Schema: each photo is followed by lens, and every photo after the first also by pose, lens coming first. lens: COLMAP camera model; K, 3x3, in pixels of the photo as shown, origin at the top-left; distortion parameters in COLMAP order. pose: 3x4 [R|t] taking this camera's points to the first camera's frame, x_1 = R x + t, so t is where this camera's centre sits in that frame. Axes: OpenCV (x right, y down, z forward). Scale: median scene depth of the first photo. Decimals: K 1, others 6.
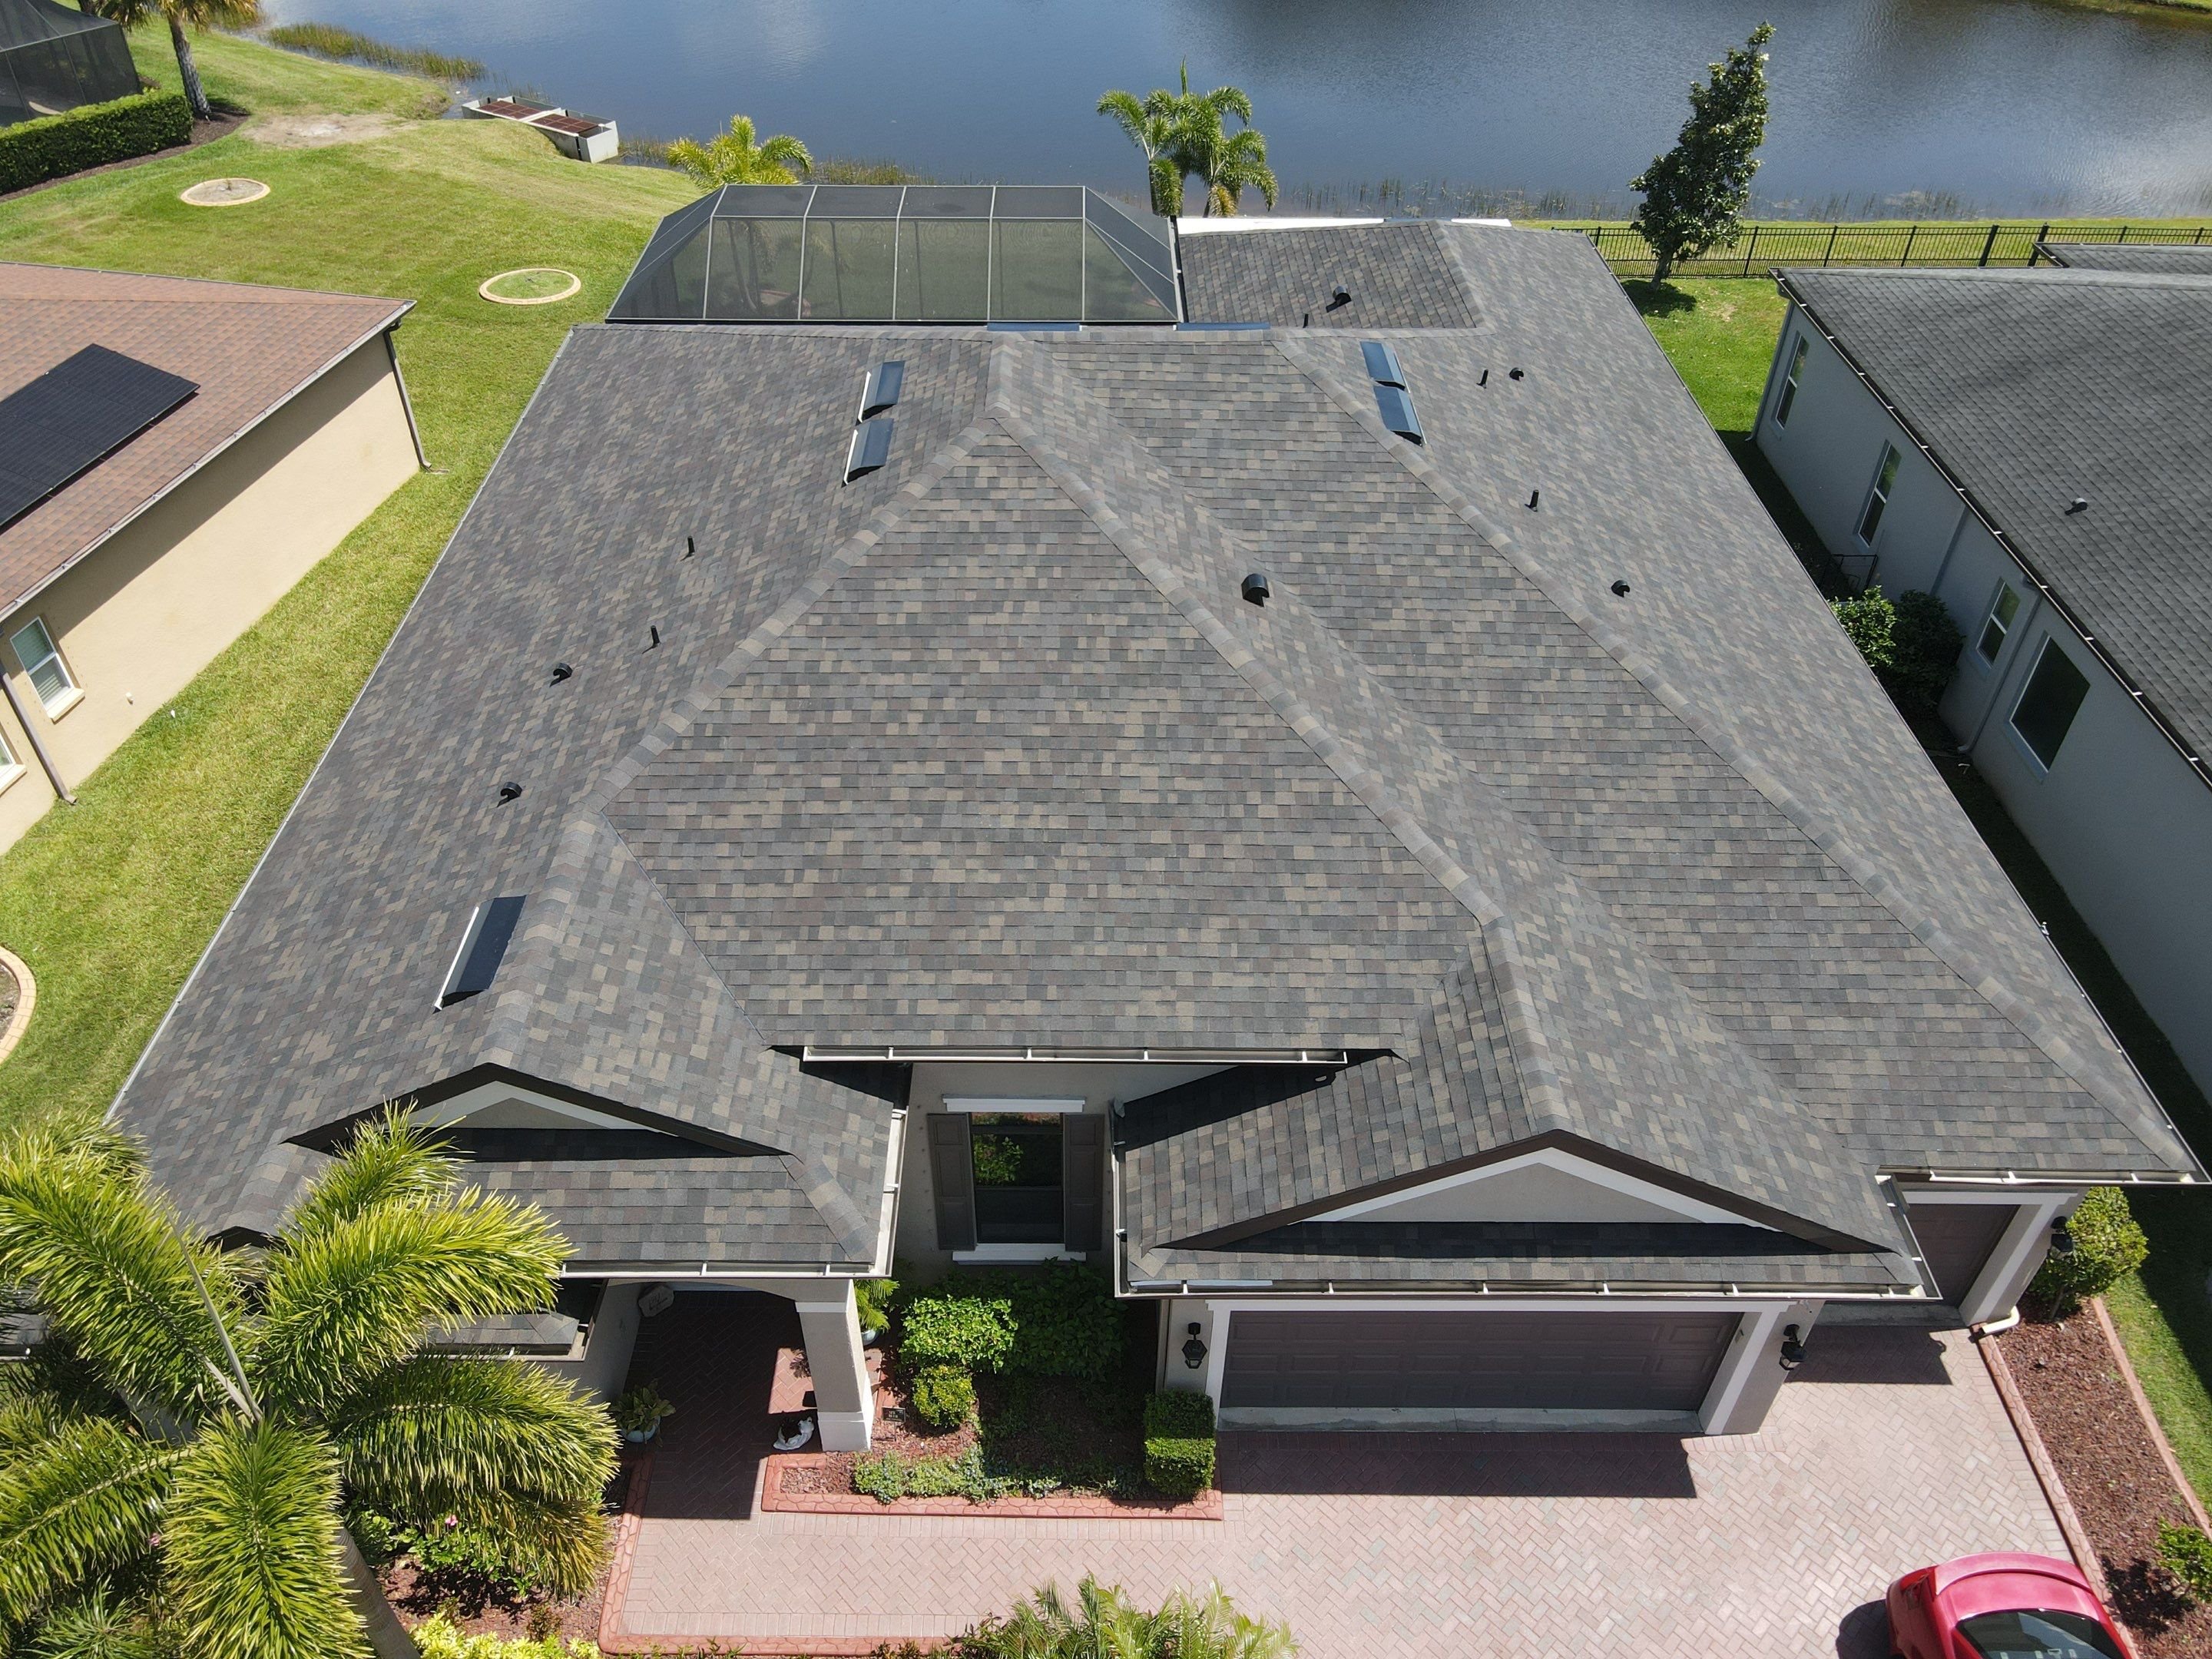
lens RADIAL K [[1641.6, 0, 1085.6], [0, 1641.6, 809.9], [0, 0, 1]] dist [-0.005311, 0.035813]
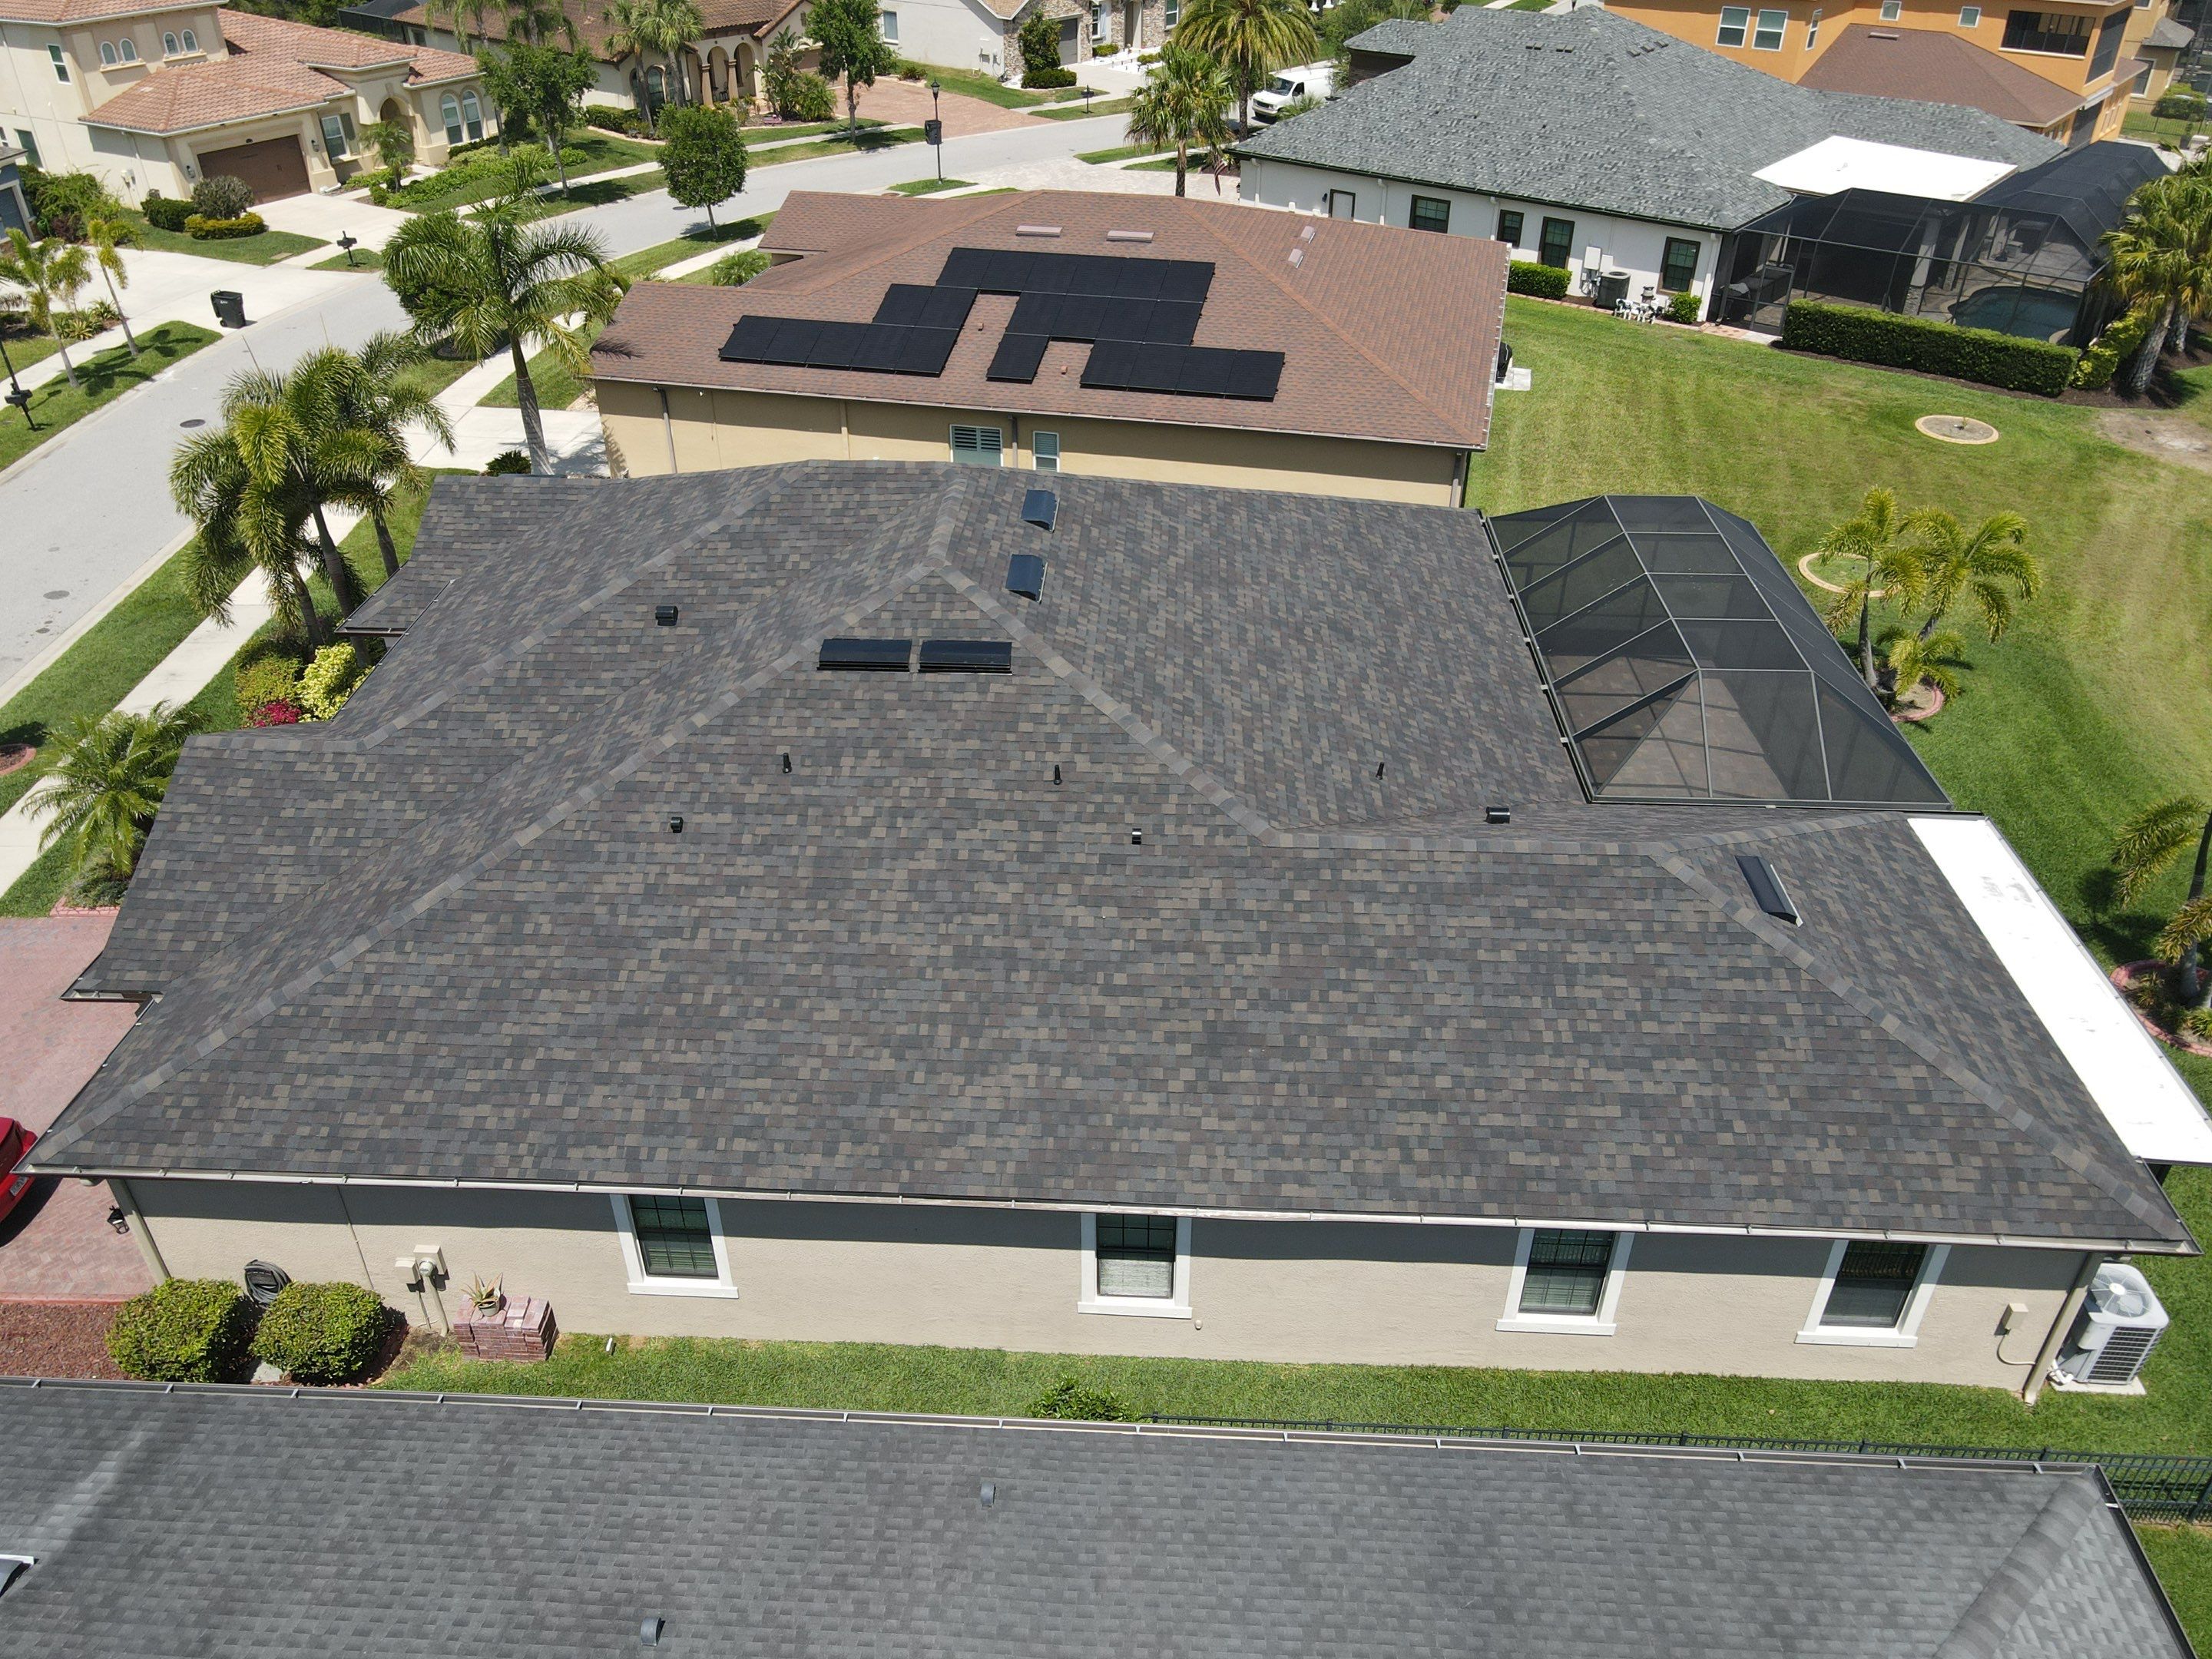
lens RADIAL K [[1612.5, 0, 1069.9], [0, 1612.5, 823.5], [0, 0, 1]] dist [0.005399, 0.002582]
pose [[-0.062772, 0.552422, -0.831197, 1.342155], [-0.624606, 0.627830, 0.464432, -0.888918], [0.778413, 0.548324, 0.305636, 0.984317]]
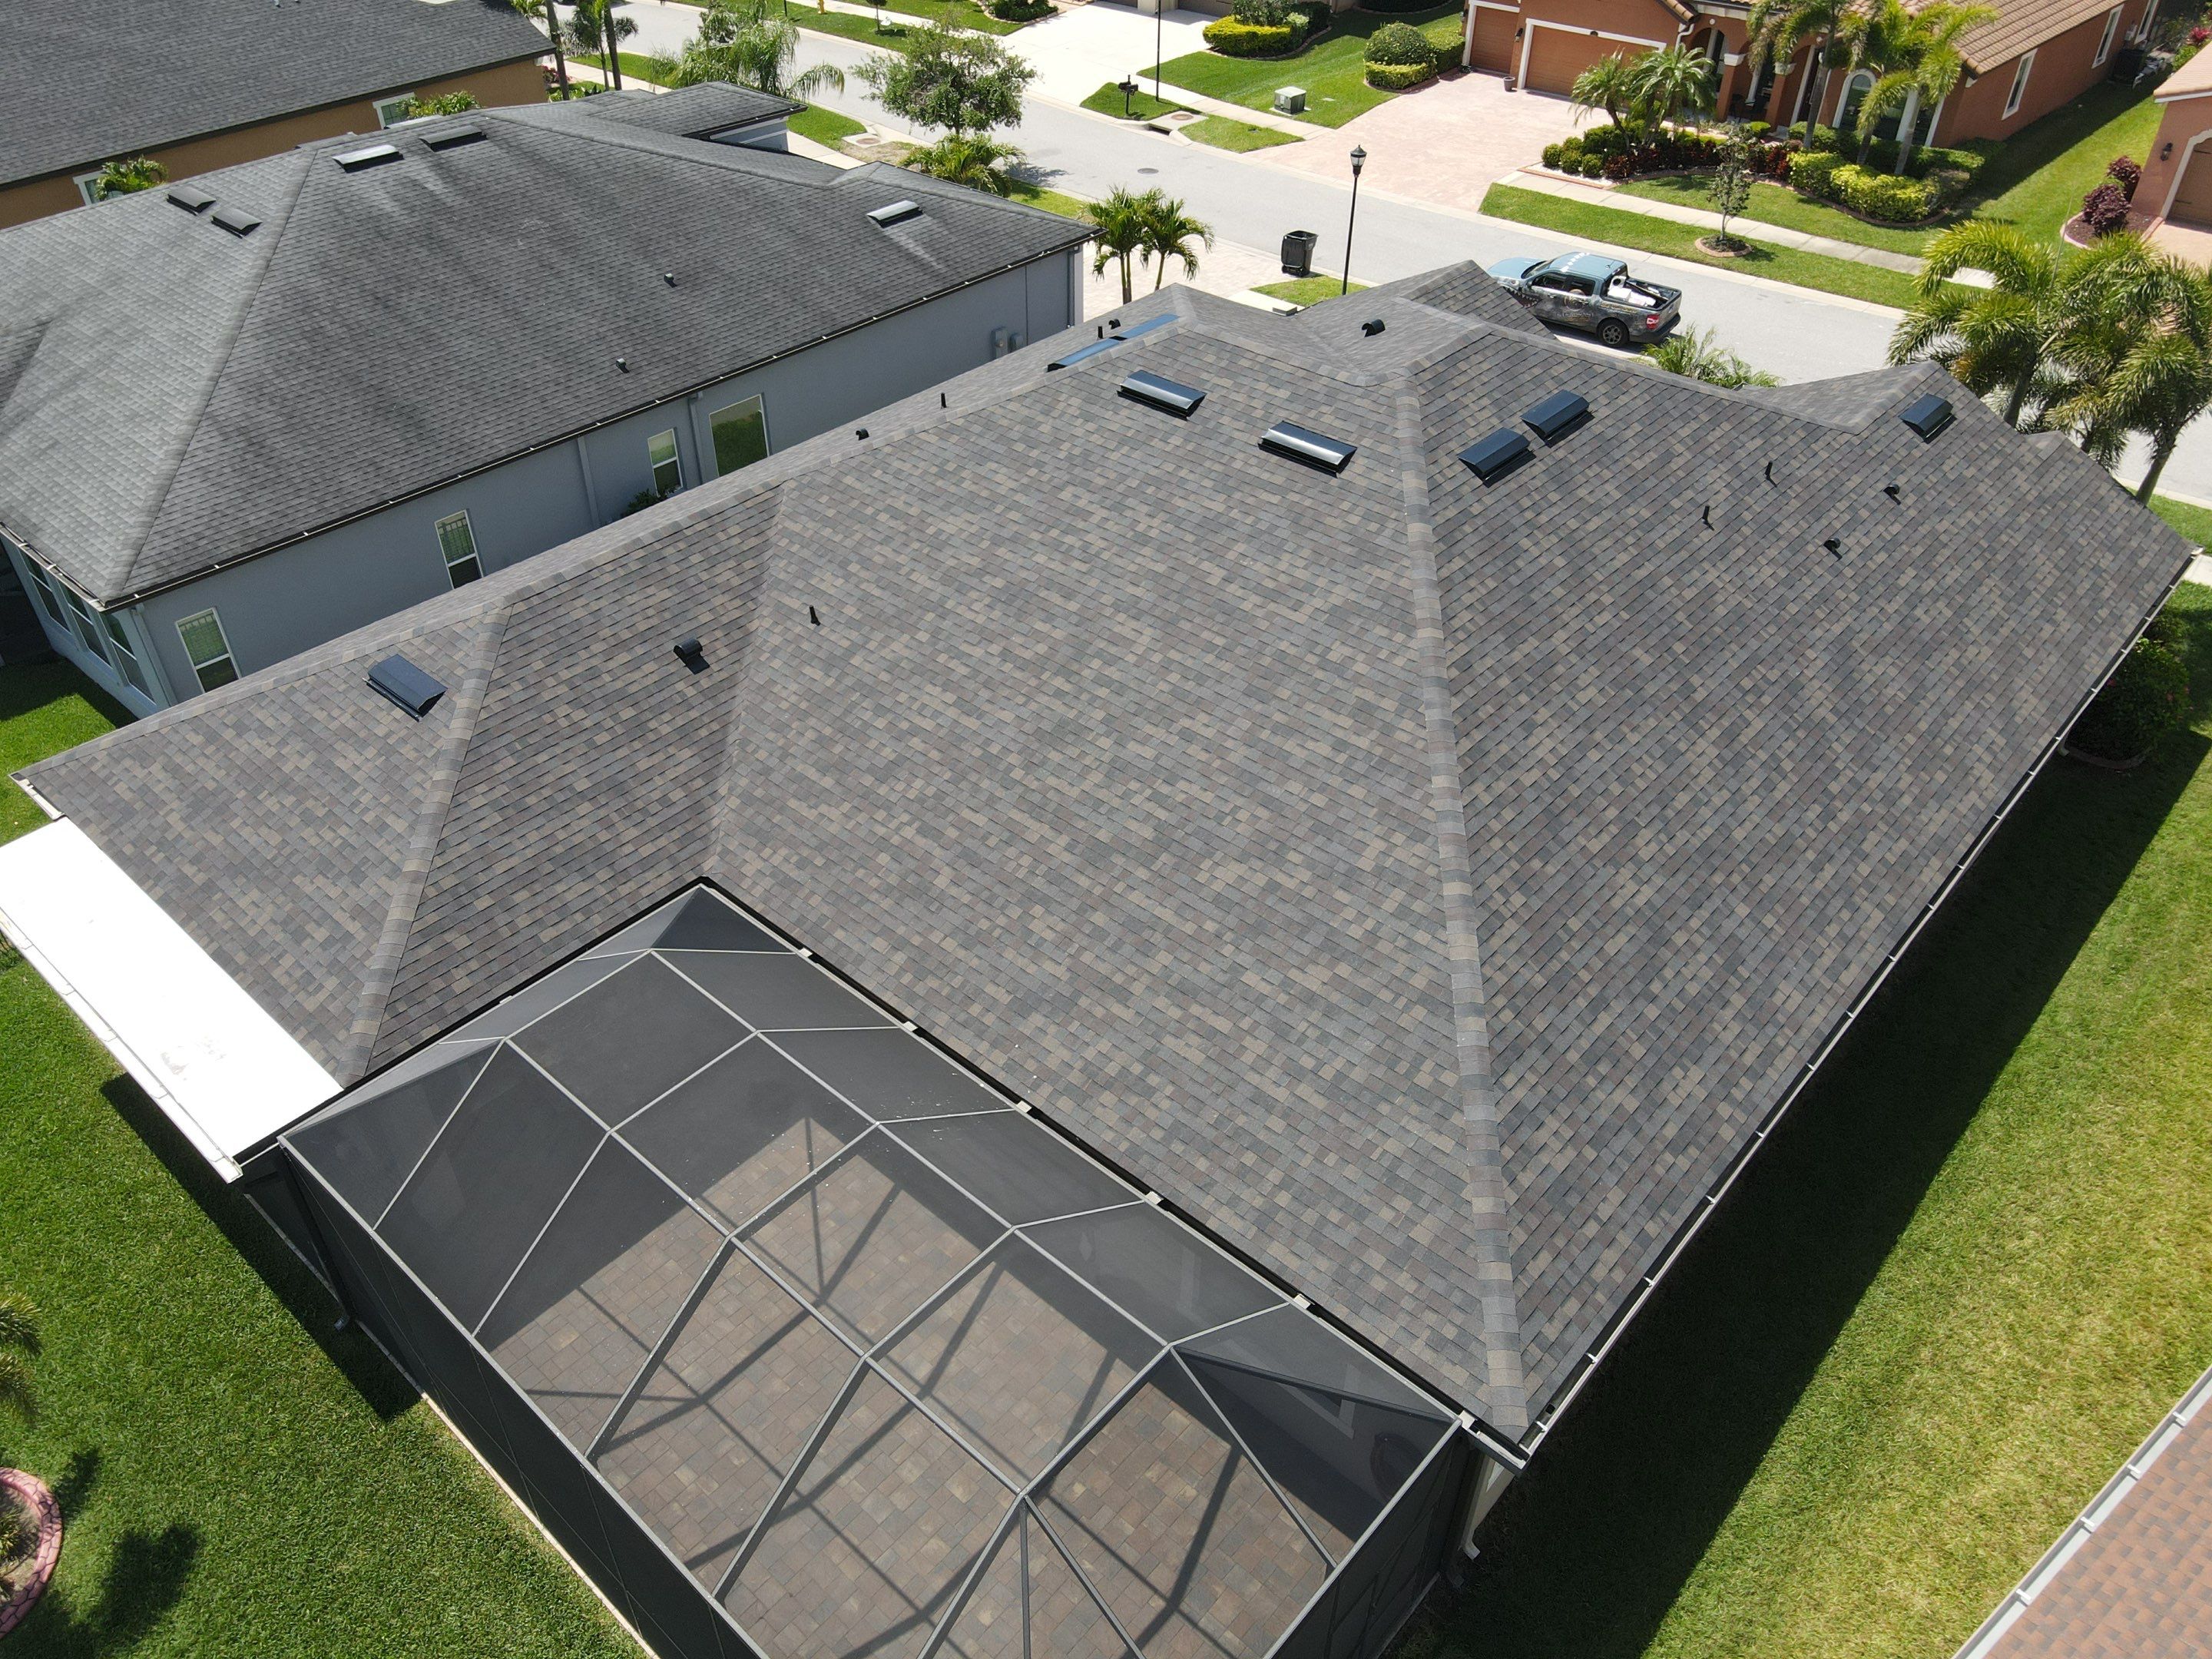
lens RADIAL K [[1612.5, 0, 1069.9], [0, 1612.5, 823.5], [0, 0, 1]] dist [0.005399, 0.002582]
pose [[-0.737967, -0.420529, 0.527789, -0.675649], [0.430098, 0.309584, 0.848041, -1.399254], [-0.520020, 0.852827, -0.047594, 1.654641]]
